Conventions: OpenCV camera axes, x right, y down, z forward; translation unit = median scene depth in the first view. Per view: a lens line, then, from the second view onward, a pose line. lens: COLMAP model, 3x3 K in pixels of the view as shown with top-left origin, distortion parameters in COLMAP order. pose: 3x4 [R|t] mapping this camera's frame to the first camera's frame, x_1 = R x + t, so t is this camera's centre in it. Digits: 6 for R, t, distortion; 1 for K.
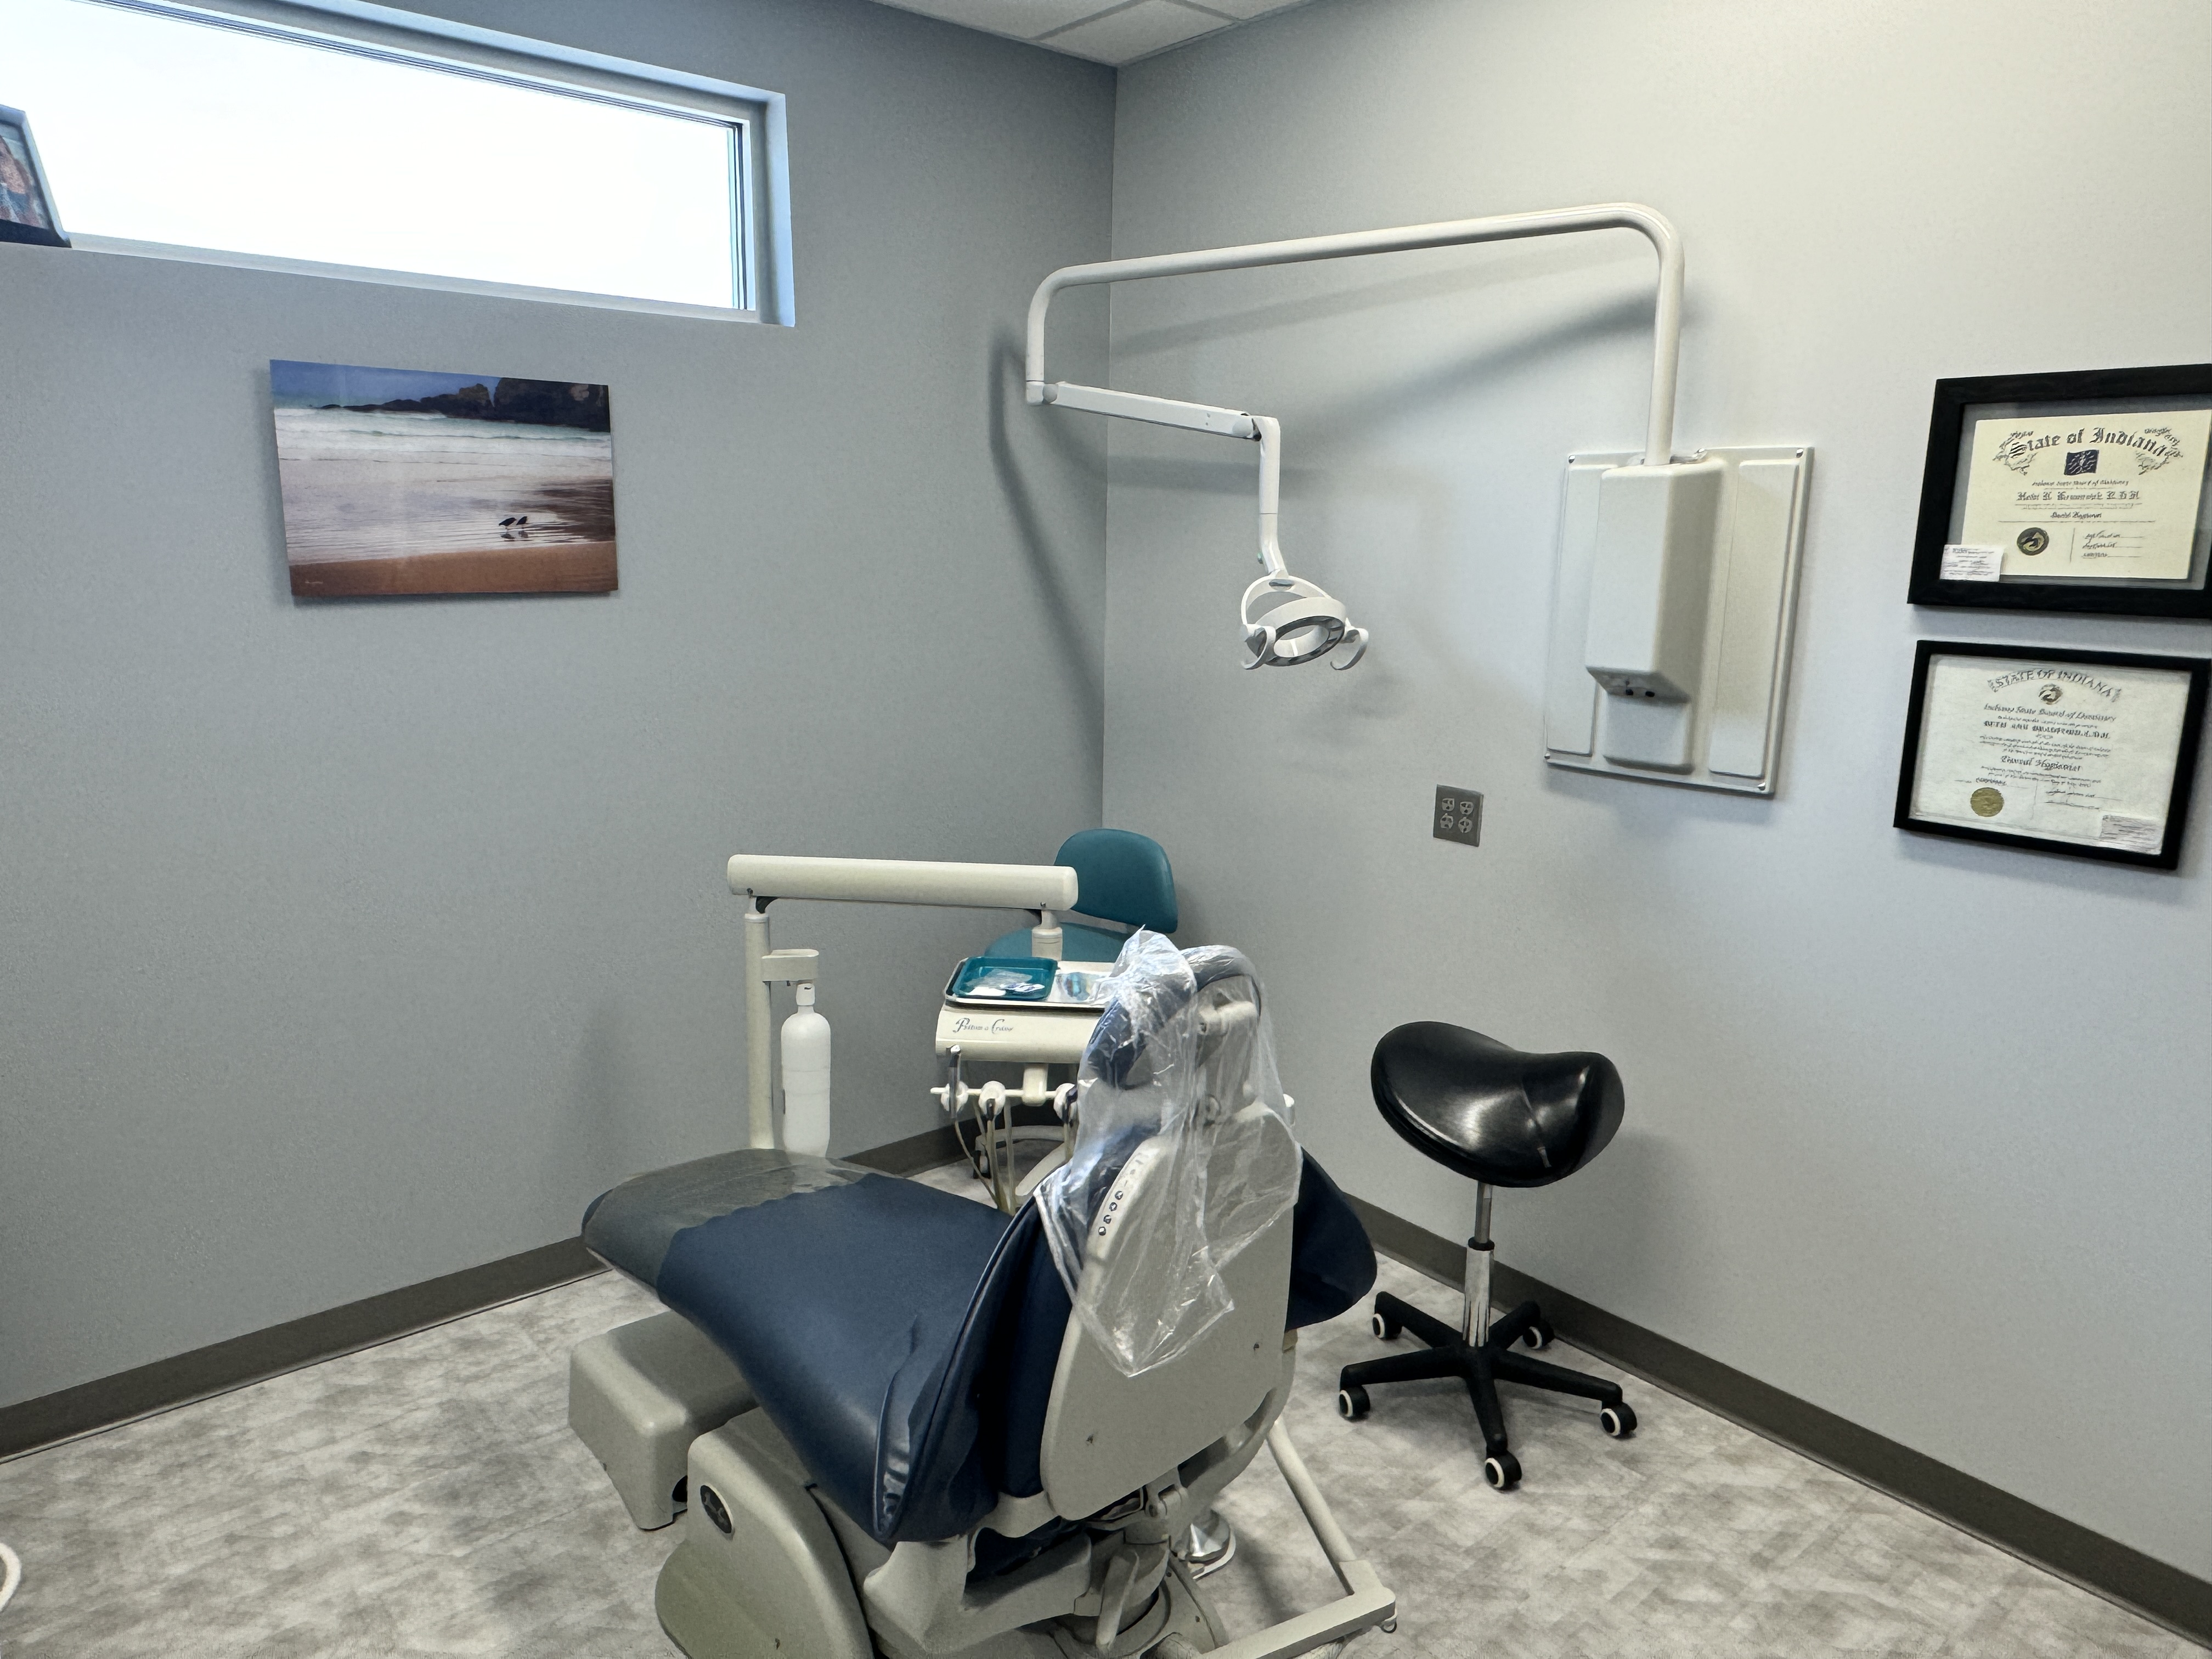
lens RADIAL K [[1474.8, 0, 1101.2], [0, 1474.8, 836.6], [0, 0, 1]] dist [-0.000982, -0.007213]
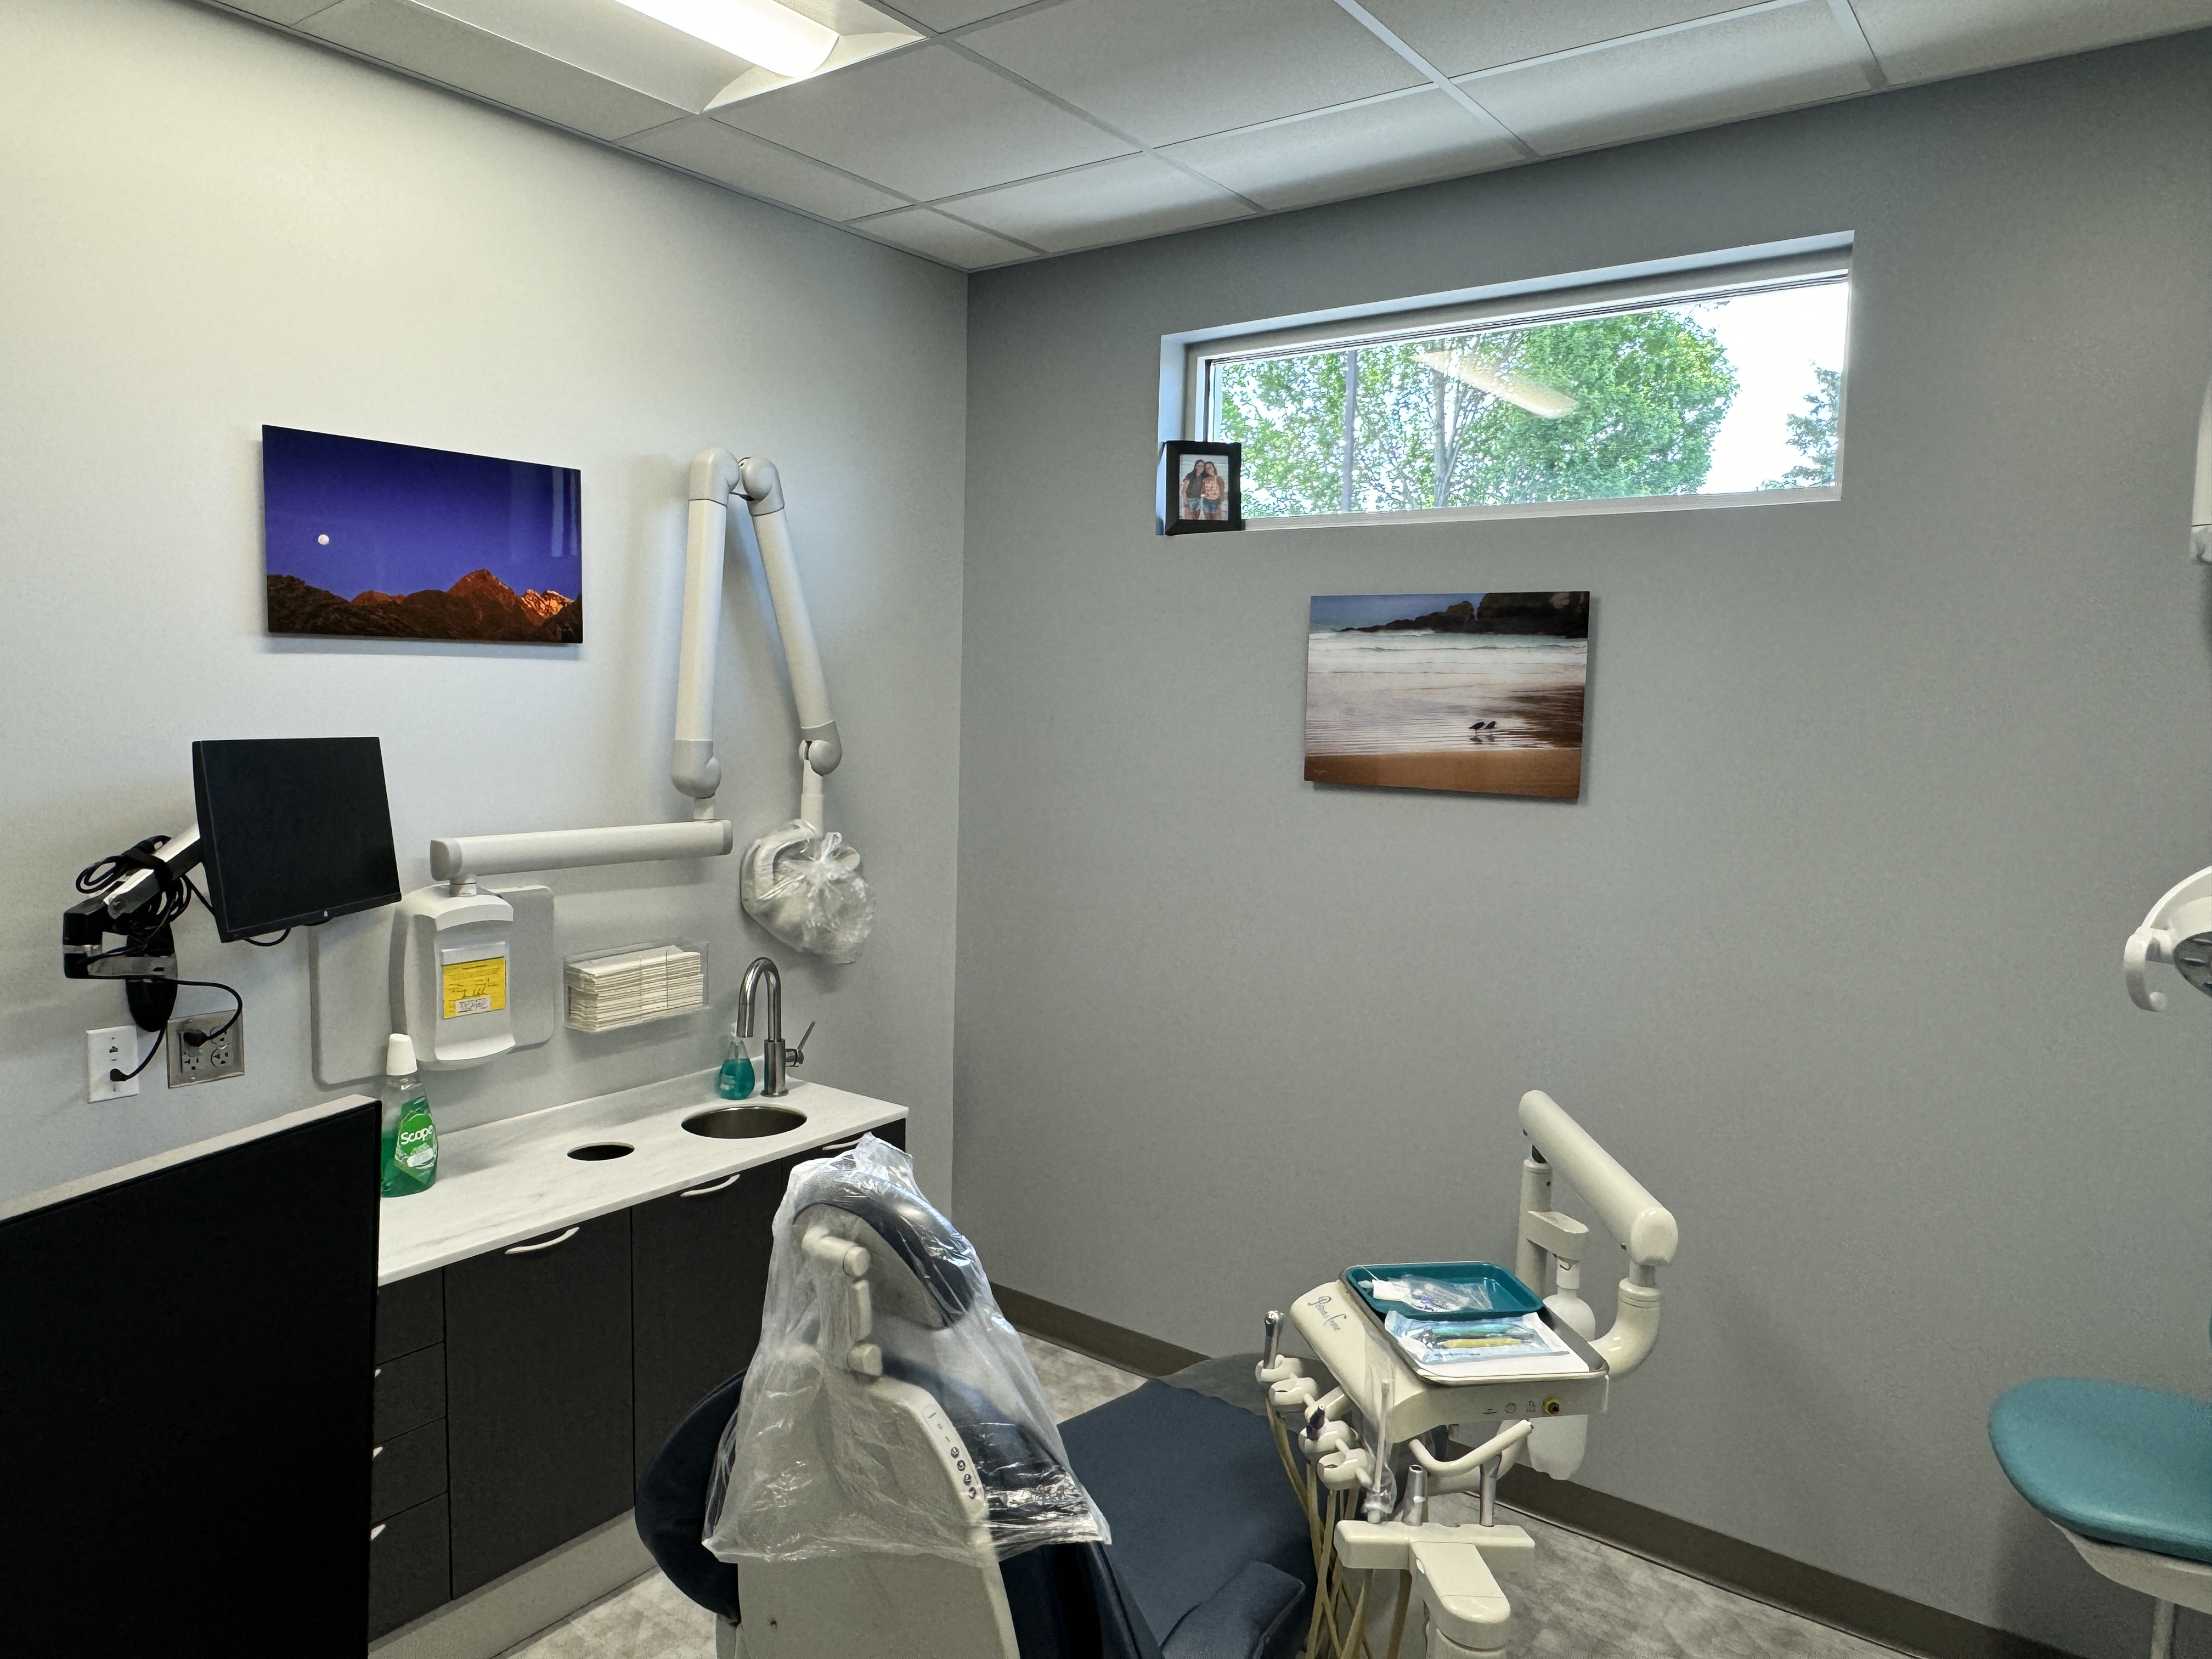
lens RADIAL K [[1474.8, 0, 1113.7], [0, 1474.8, 819.0], [0, 0, 1]] dist [-0.000982, -0.007213]
pose [[0.217740, 0.065614, -0.973799, 0.580313], [-0.233066, 0.972369, 0.013404, -0.104154], [0.947771, 0.224041, 0.227016, 0.538006]]
